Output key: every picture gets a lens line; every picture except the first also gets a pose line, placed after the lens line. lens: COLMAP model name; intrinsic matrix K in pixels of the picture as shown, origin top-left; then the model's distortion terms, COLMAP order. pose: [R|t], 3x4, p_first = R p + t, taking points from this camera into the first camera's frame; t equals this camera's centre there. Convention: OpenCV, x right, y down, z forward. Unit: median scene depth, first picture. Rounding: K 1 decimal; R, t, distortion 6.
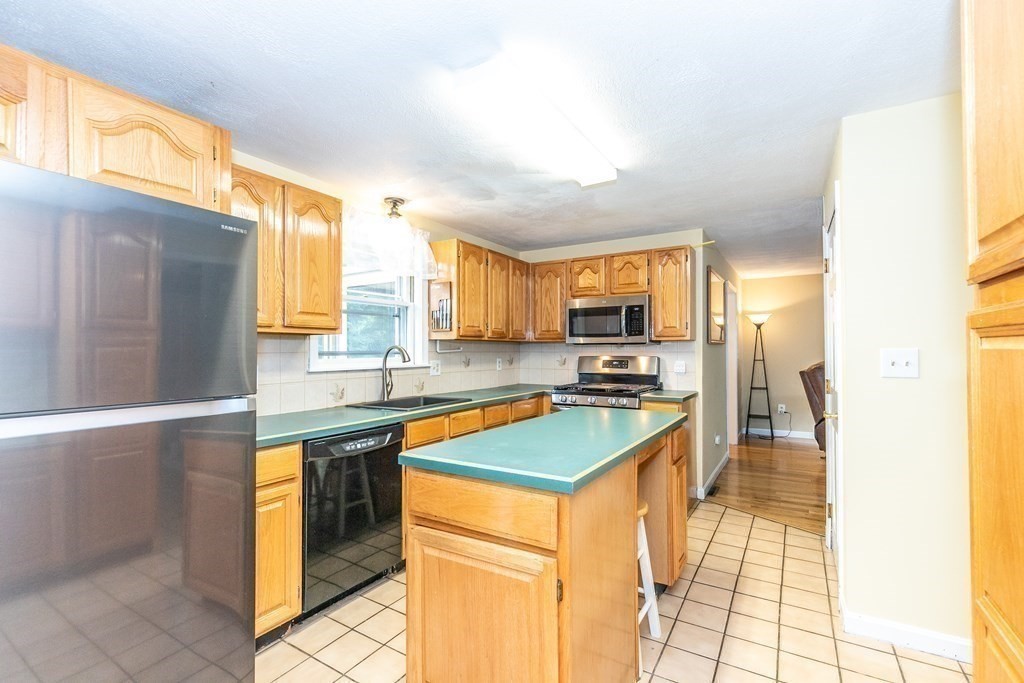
lens RADIAL K [[475.7, 0, 522.4], [0, 475.7, 344.1], [0, 0, 1]] dist [0.010410, -0.002795]
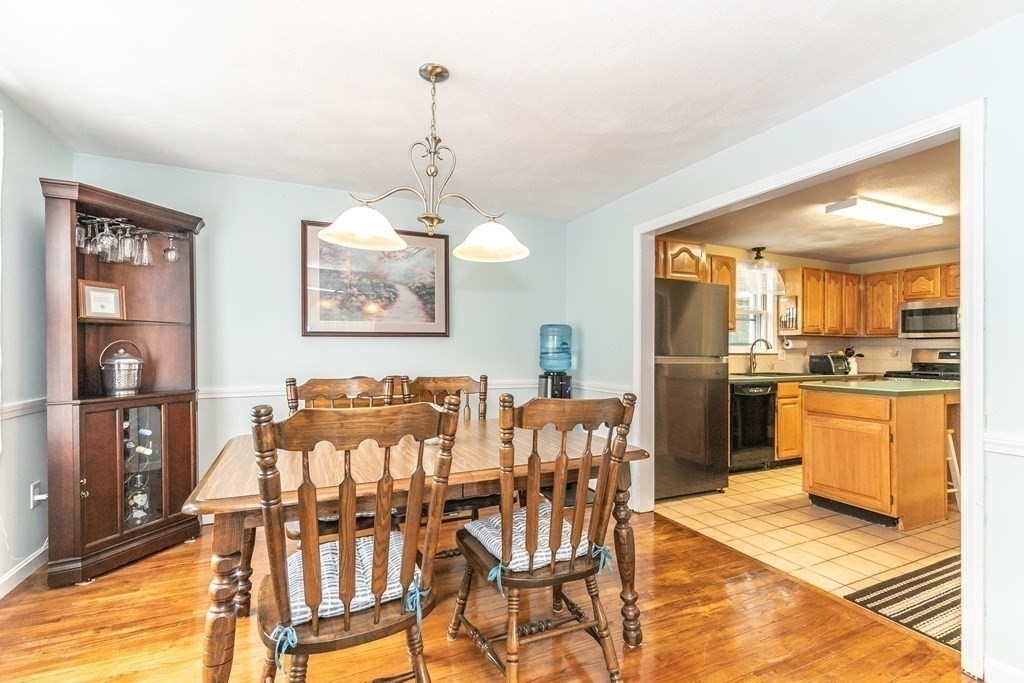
lens RADIAL K [[475.7, 0, 506.6], [0, 475.7, 345.6], [0, 0, 1]] dist [0.010410, -0.002795]
pose [[0.824689, 0.002786, -0.565579, -0.052809], [-0.001021, 0.999994, 0.003437, 0.017911], [0.565585, -0.002257, 0.824687, -0.706232]]
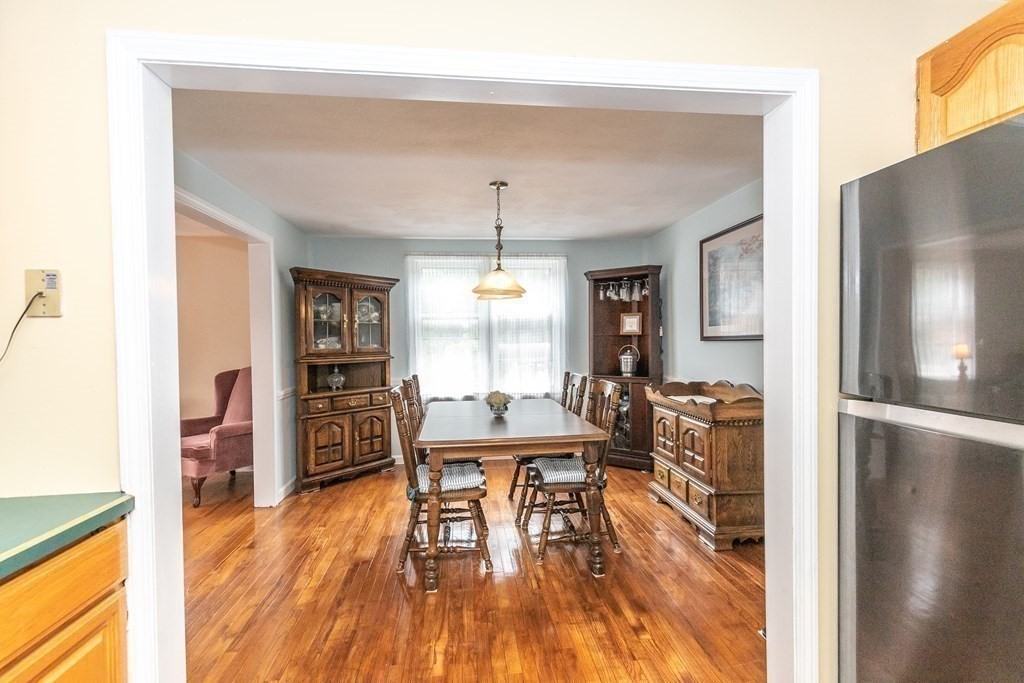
lens RADIAL K [[475.7, 0, 518.4], [0, 475.7, 346.9], [0, 0, 1]] dist [0.010410, -0.002795]
pose [[-0.802978, 0.015157, -0.595816, 0.061615], [0.011886, 0.999885, 0.009418, 0.002224], [0.595890, 0.000480, -0.803066, 0.401853]]
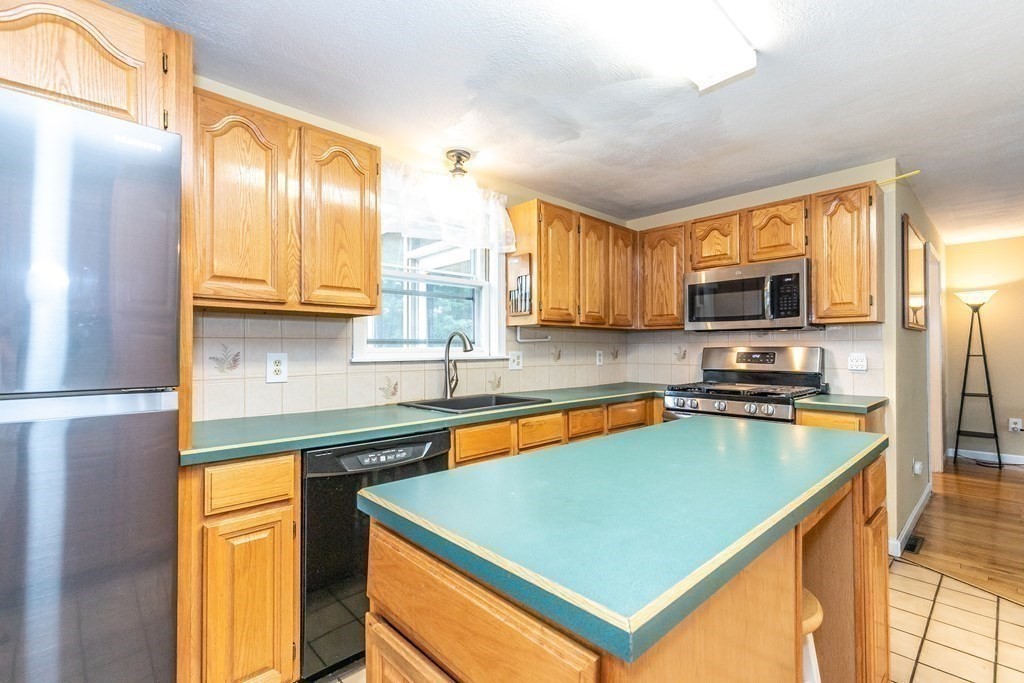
lens RADIAL K [[475.7, 0, 516.5], [0, 475.7, 342.5], [0, 0, 1]] dist [0.010410, -0.002795]
pose [[0.963384, -0.002851, -0.268109, 0.041320], [0.003340, 0.999993, 0.001368, 0.018527], [0.268103, -0.002214, 0.963388, 0.210264]]
